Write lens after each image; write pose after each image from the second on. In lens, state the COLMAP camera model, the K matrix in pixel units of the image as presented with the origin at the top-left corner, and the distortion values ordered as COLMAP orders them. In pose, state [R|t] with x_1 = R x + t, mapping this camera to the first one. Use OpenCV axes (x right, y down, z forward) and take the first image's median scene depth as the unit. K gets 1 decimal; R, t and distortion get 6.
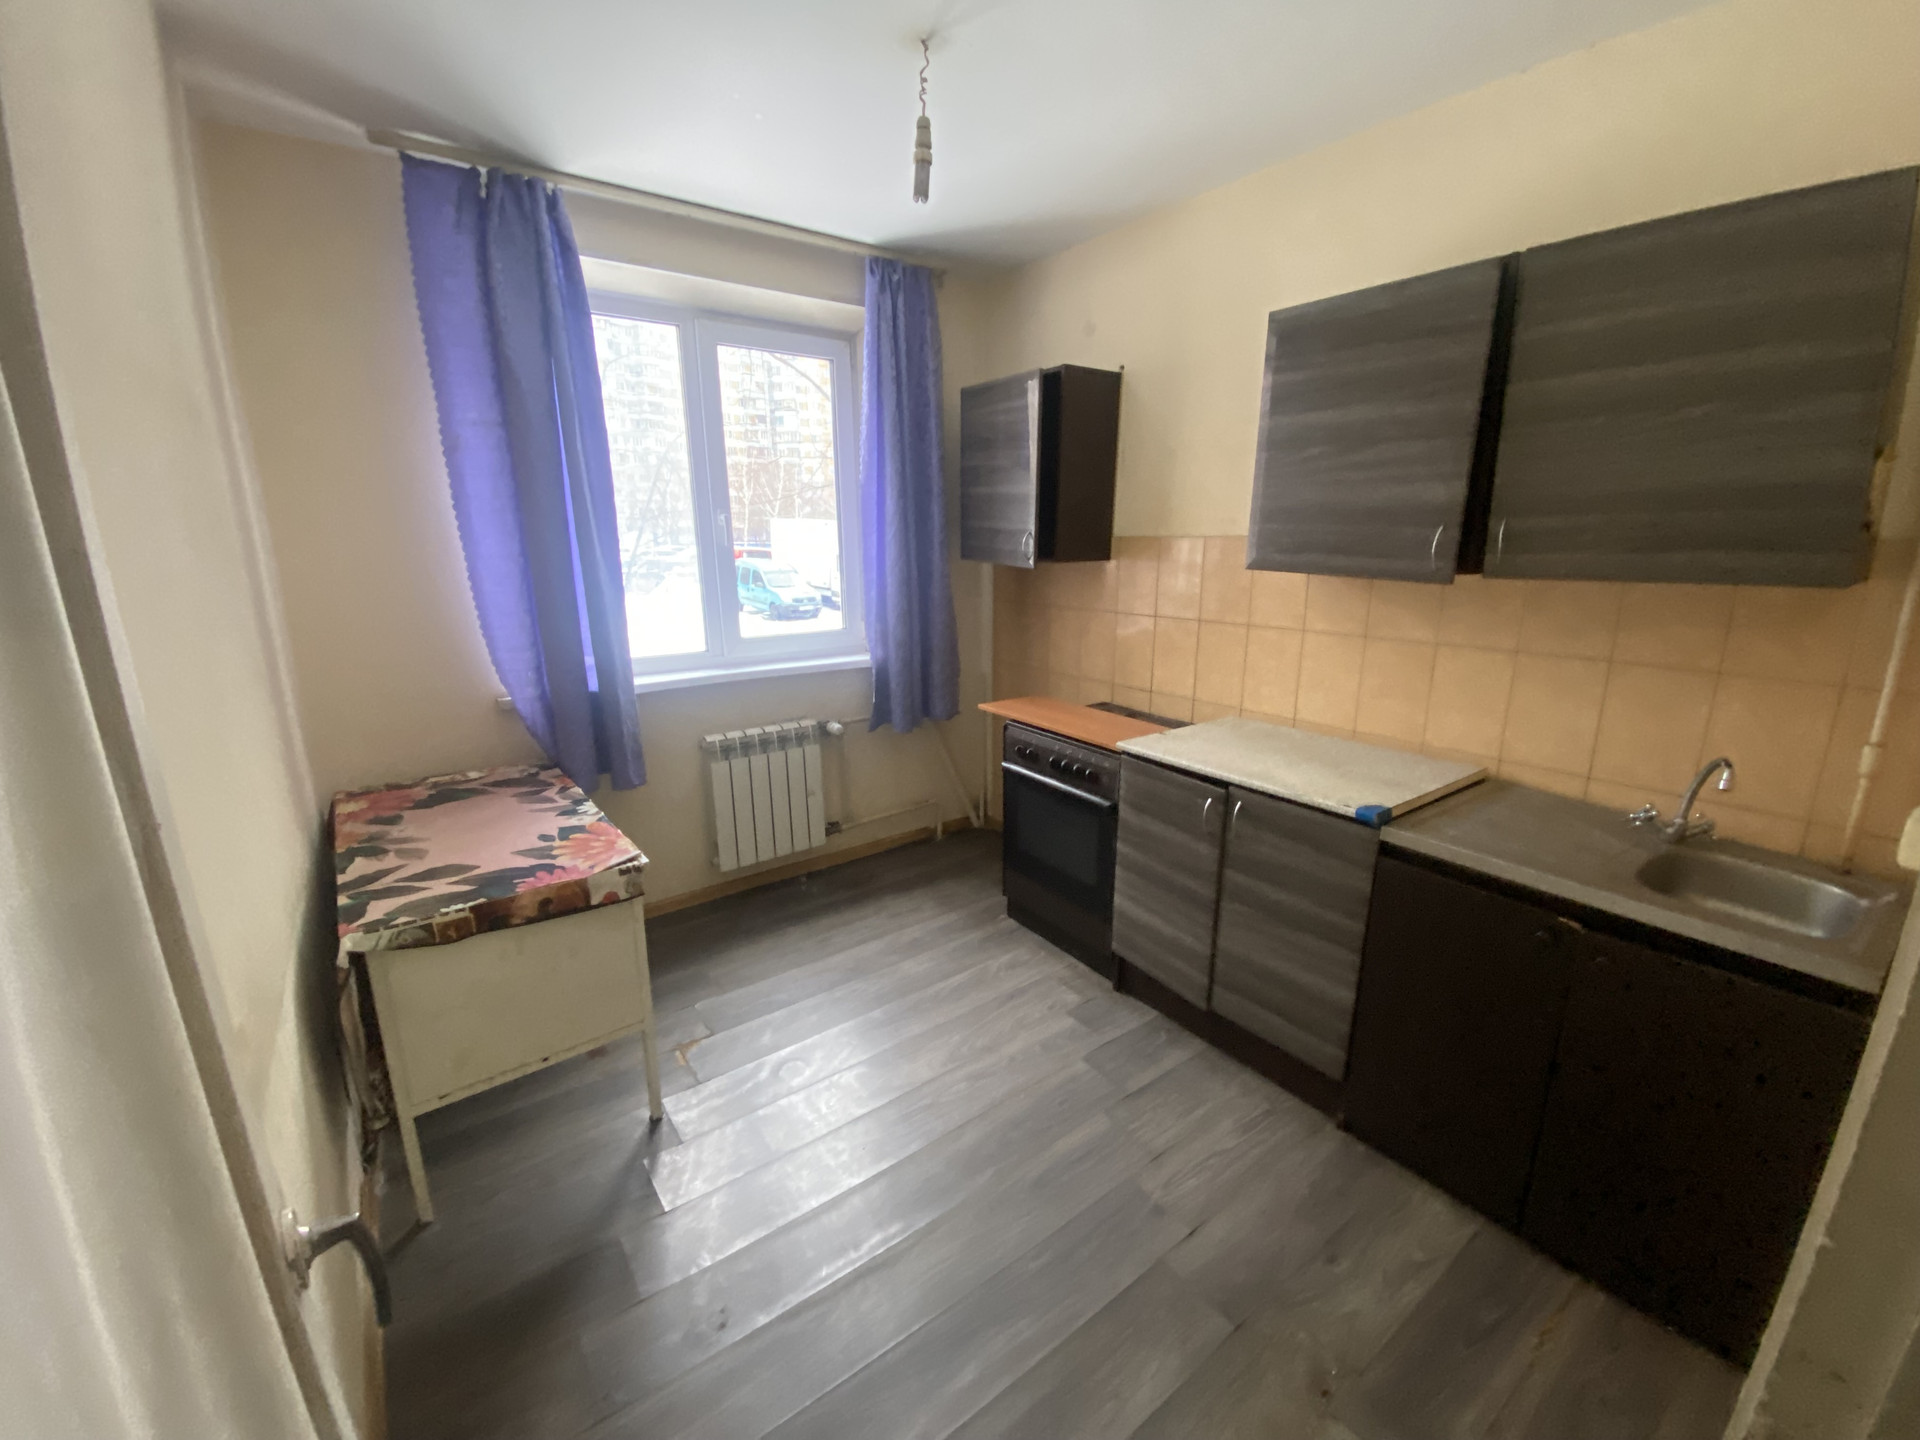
lens RADIAL K [[772.5, 0, 956.7], [0, 772.5, 723.5], [0, 0, 1]] dist [0.022717, -0.019067]
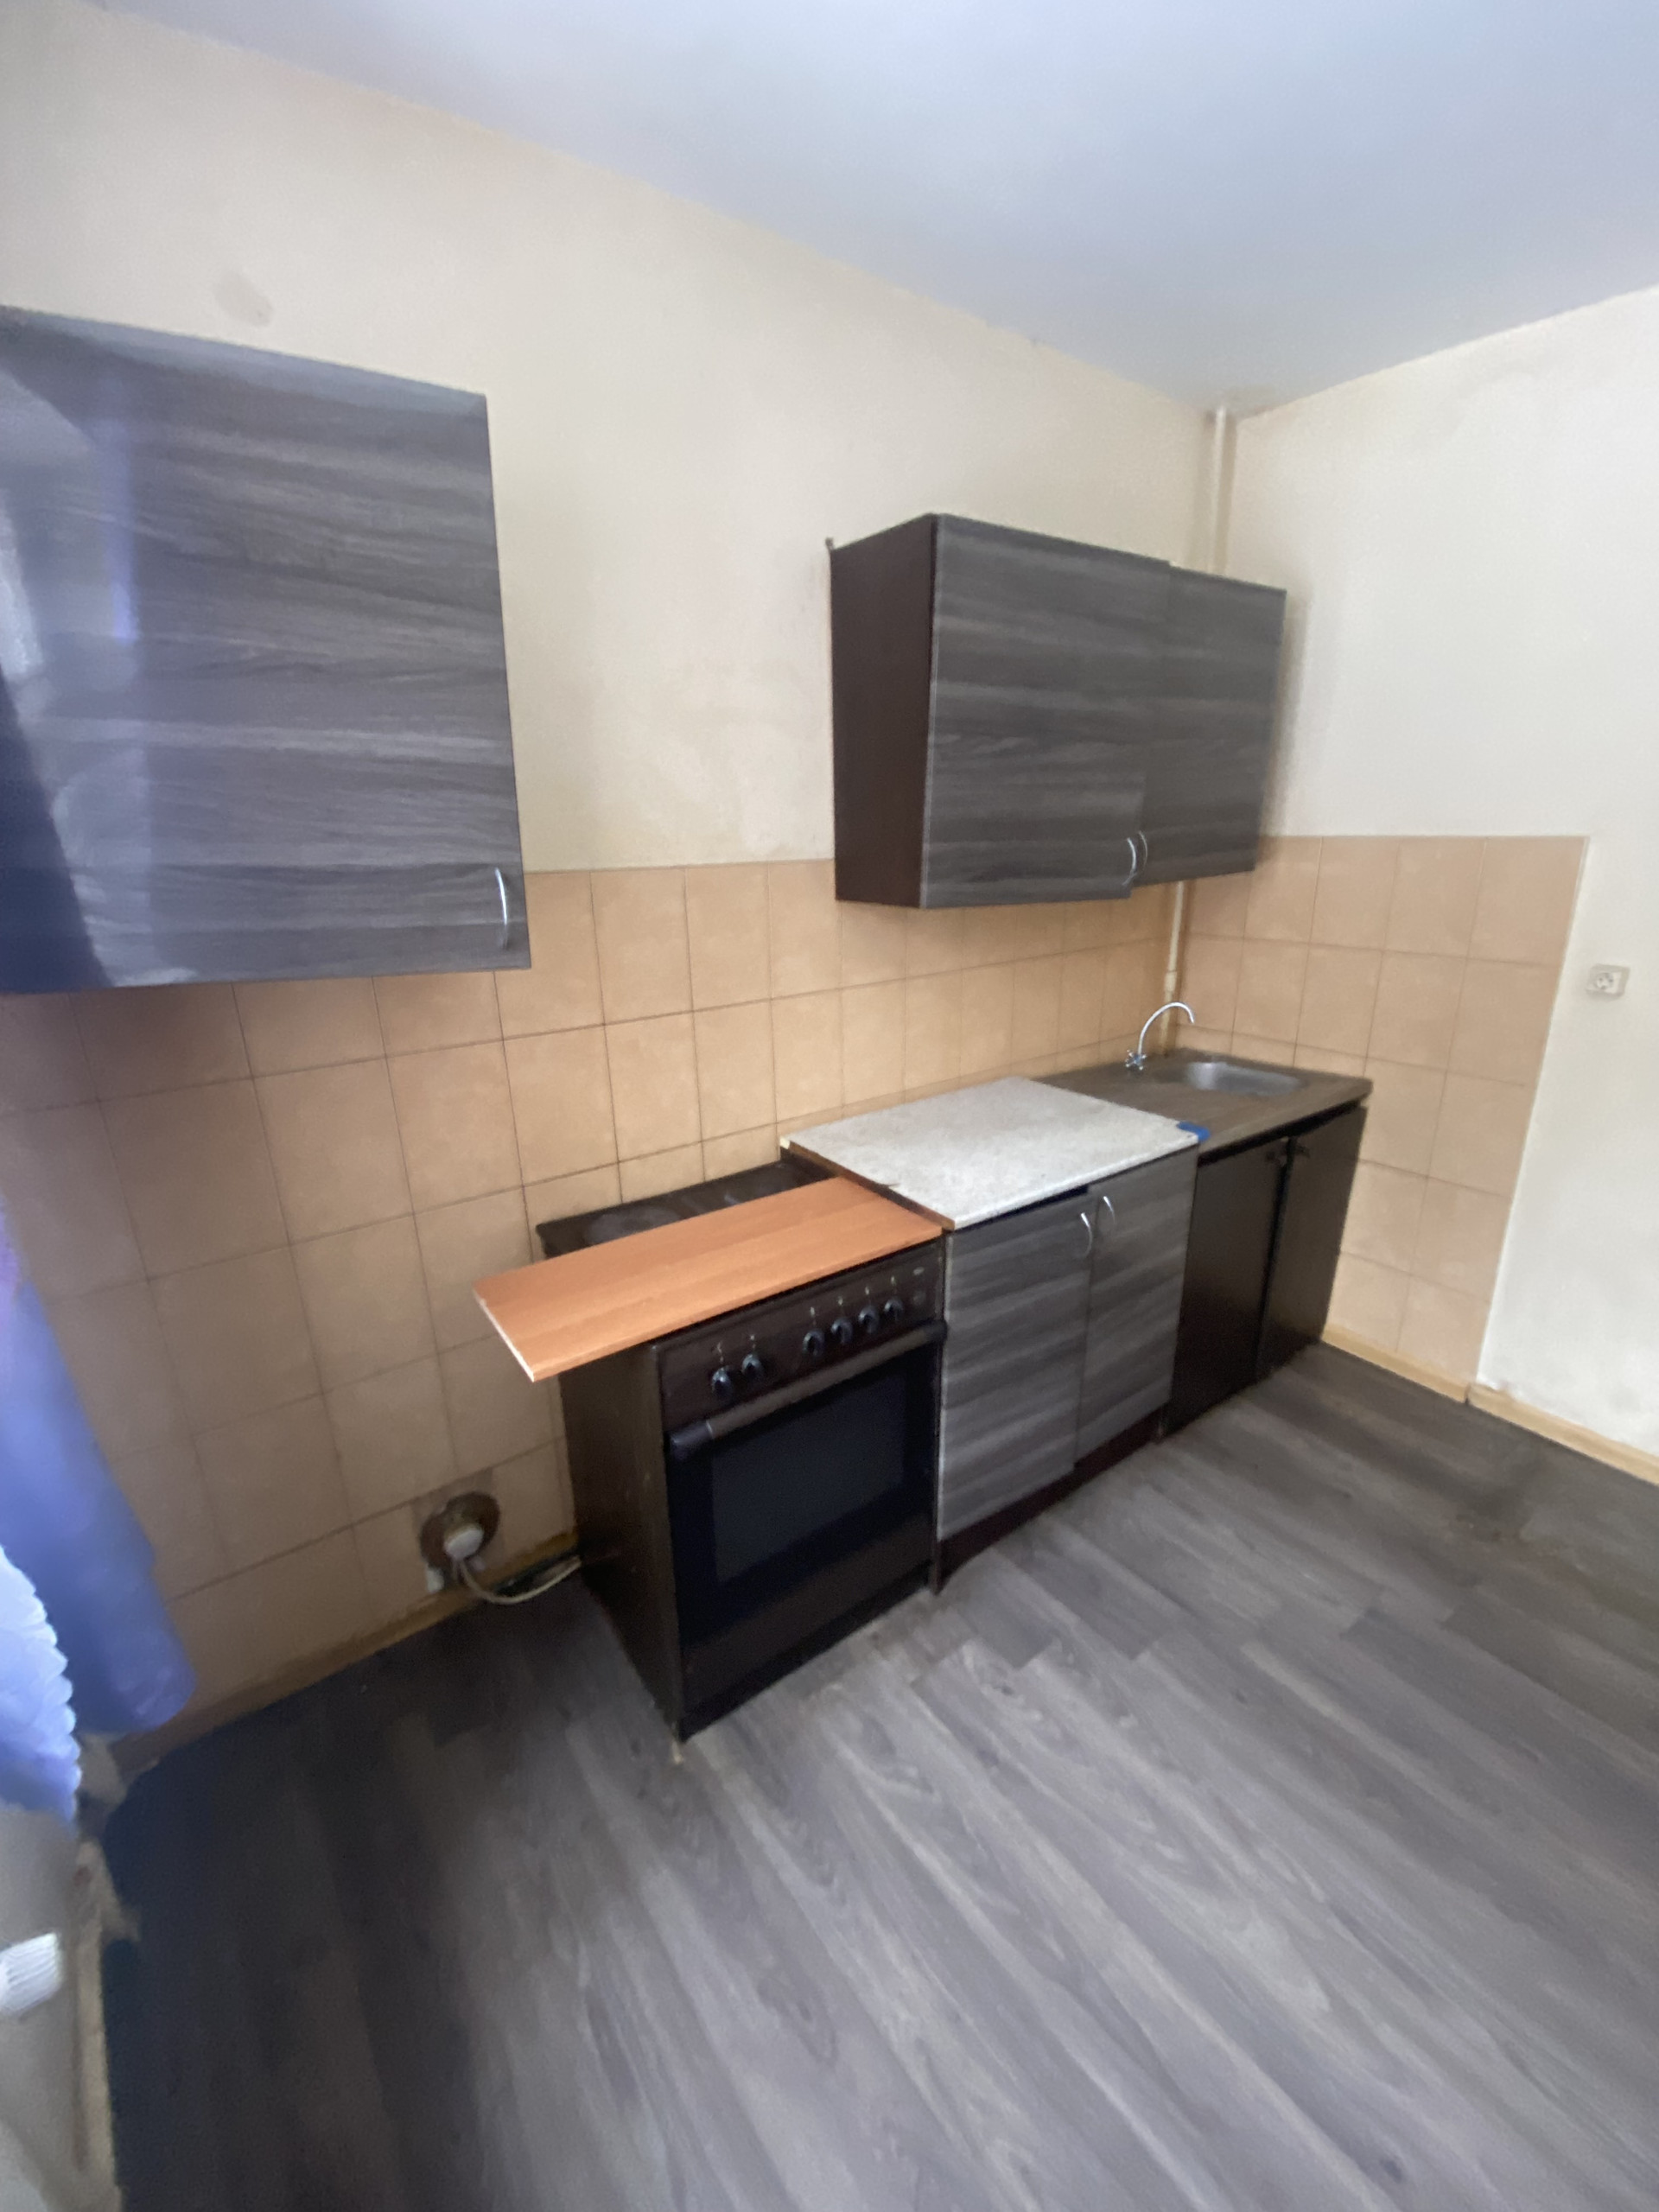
lens RADIAL K [[890.9, 0, 828.8], [0, 890.9, 1100.2], [0, 0, 1]] dist [0.024106, -0.021859]
pose [[0.002338, -0.288321, 0.957531, -0.441778], [0.260349, 0.924688, 0.277796, -0.292886], [-0.965512, 0.248643, 0.077225, 1.095629]]
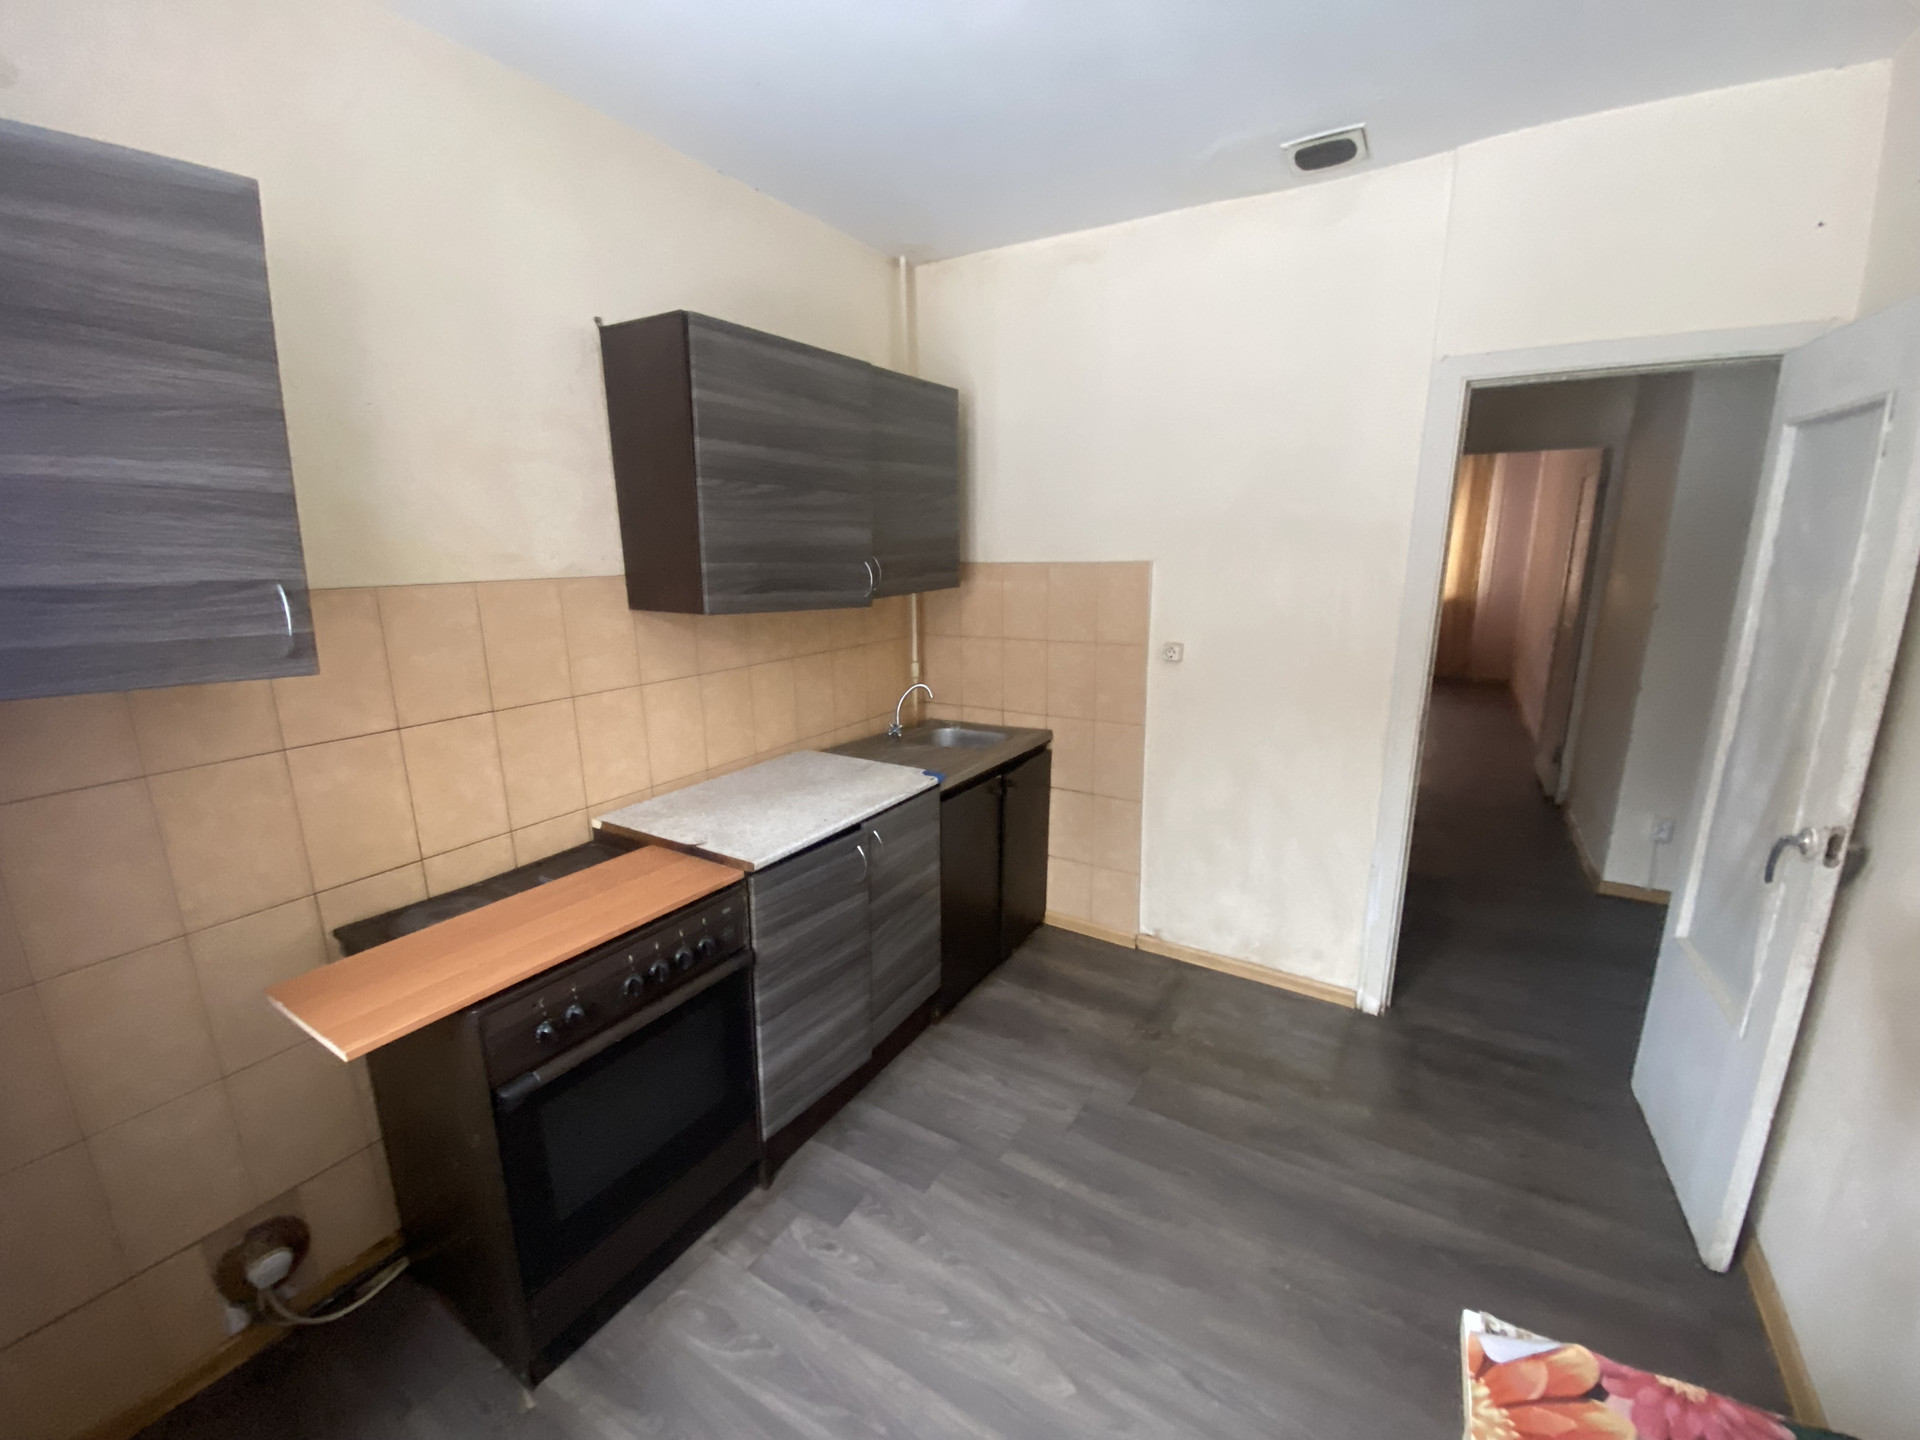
lens RADIAL K [[771.0, 0, 959.6], [0, 771.0, 721.0], [0, 0, 1]] dist [0.025815, -0.025323]
pose [[-0.382187, -0.195940, 0.903073, -0.524707], [0.233404, 0.925107, 0.299499, -0.289260], [-0.894123, 0.325246, -0.307830, 1.083331]]
